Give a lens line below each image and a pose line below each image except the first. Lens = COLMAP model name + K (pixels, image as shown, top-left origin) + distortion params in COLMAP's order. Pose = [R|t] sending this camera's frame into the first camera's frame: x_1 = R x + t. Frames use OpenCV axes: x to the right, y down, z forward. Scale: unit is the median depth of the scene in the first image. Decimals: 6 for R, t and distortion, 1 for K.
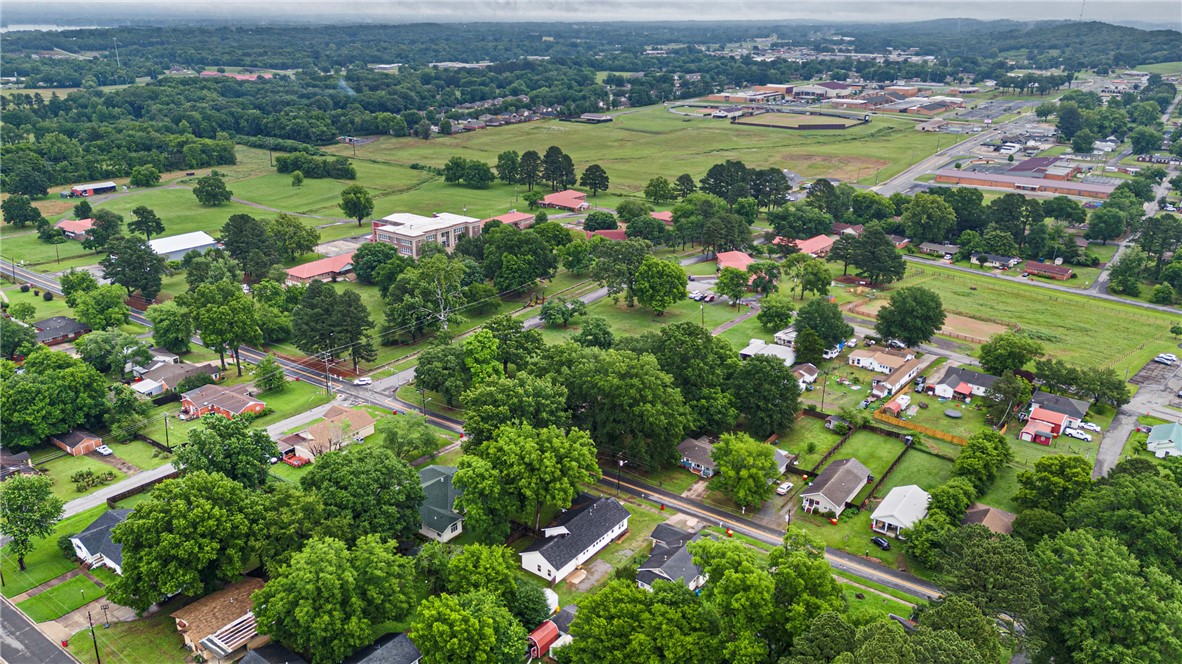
lens RADIAL K [[860.8, 0, 566.4], [0, 860.8, 330.0], [0, 0, 1]] dist [-0.005560, -0.008266]
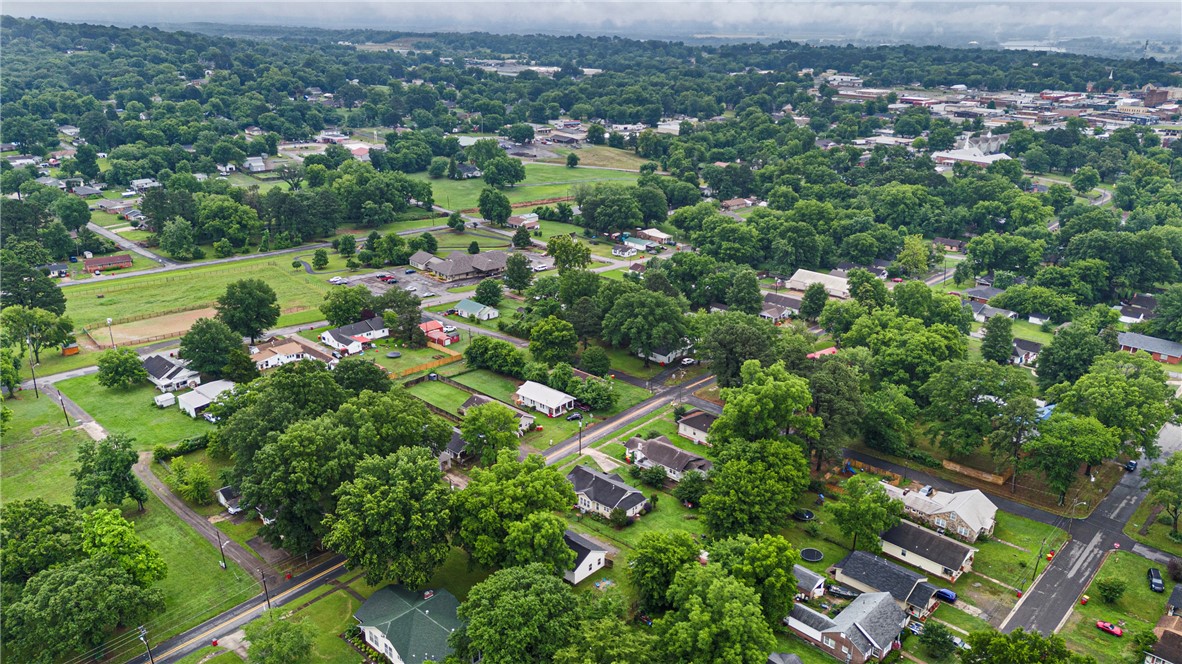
lens RADIAL K [[855.5, 0, 591.0], [0, 855.5, 332.0], [0, 0, 1]] dist [0.083622, -0.108428]
pose [[0.093709, -0.338893, 0.936146, -0.342013], [0.326395, 0.898776, 0.292692, -0.103807], [-0.940577, 0.278126, 0.194836, 0.280400]]
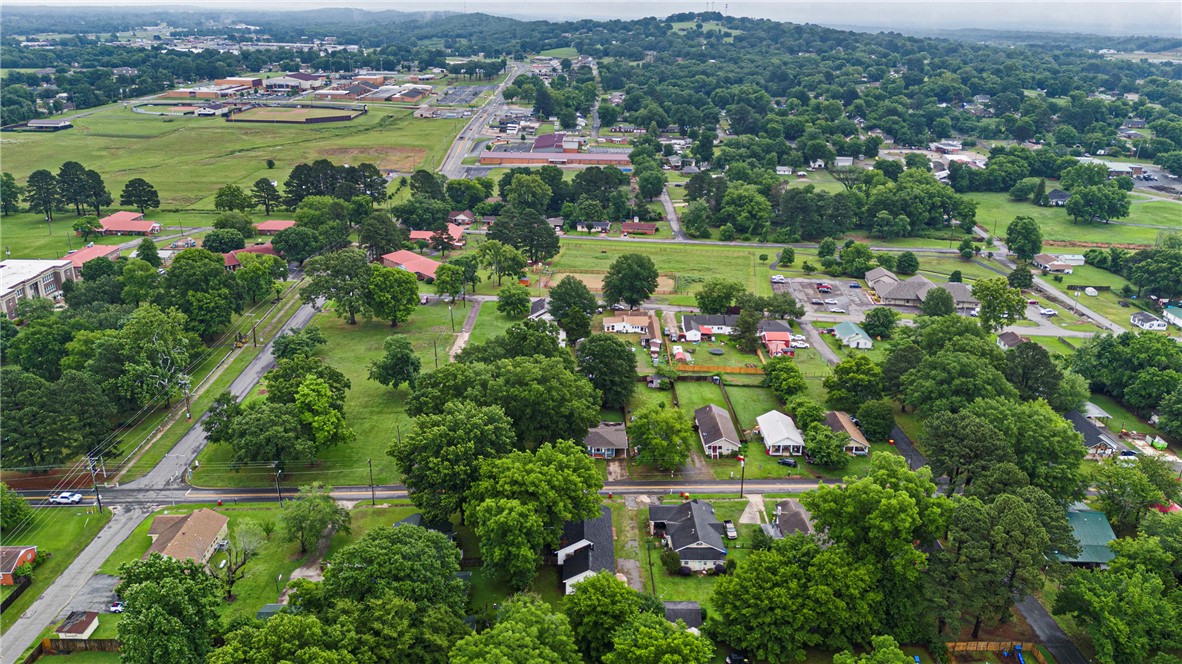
lens RADIAL K [[855.5, 0, 591.0], [0, 855.5, 332.0], [0, 0, 1]] dist [0.083622, -0.108428]
pose [[0.784924, -0.204800, 0.584766, -0.207600], [0.198279, 0.977188, 0.076088, -0.029876], [-0.587009, 0.056224, 0.807626, 0.078267]]
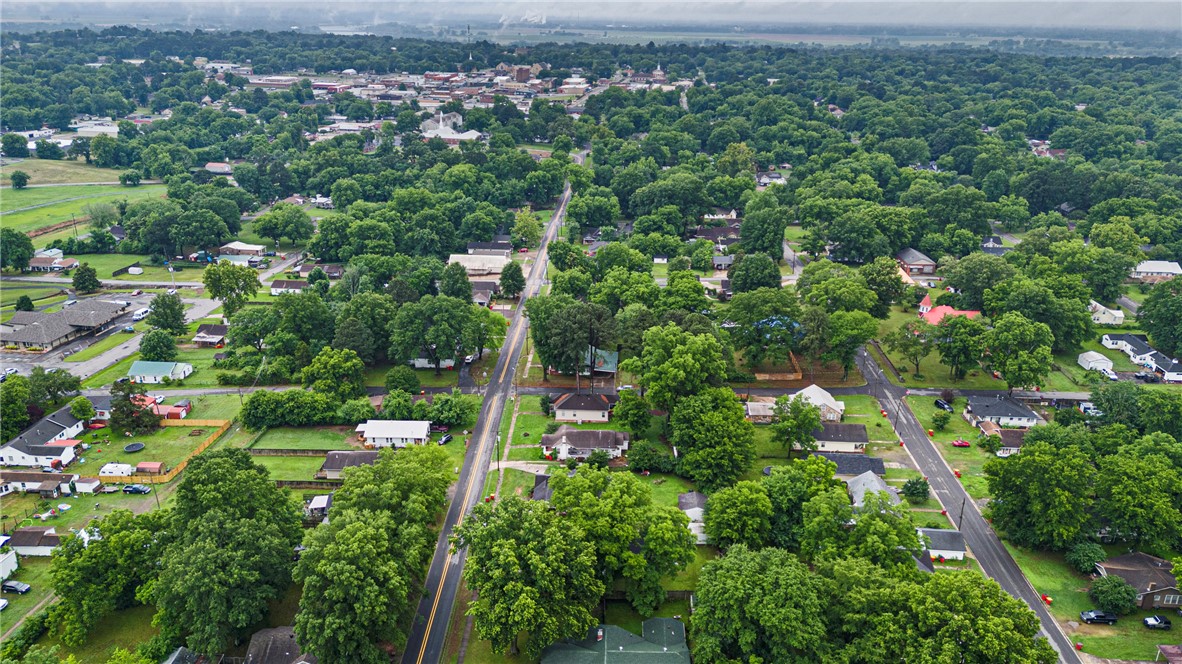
lens RADIAL K [[855.5, 0, 591.0], [0, 855.5, 332.0], [0, 0, 1]] dist [0.083622, -0.108428]
pose [[-0.588450, -0.288859, 0.755173, -0.267580], [0.259126, 0.817360, 0.514564, -0.191545], [-0.765885, 0.498481, -0.406124, 0.521786]]
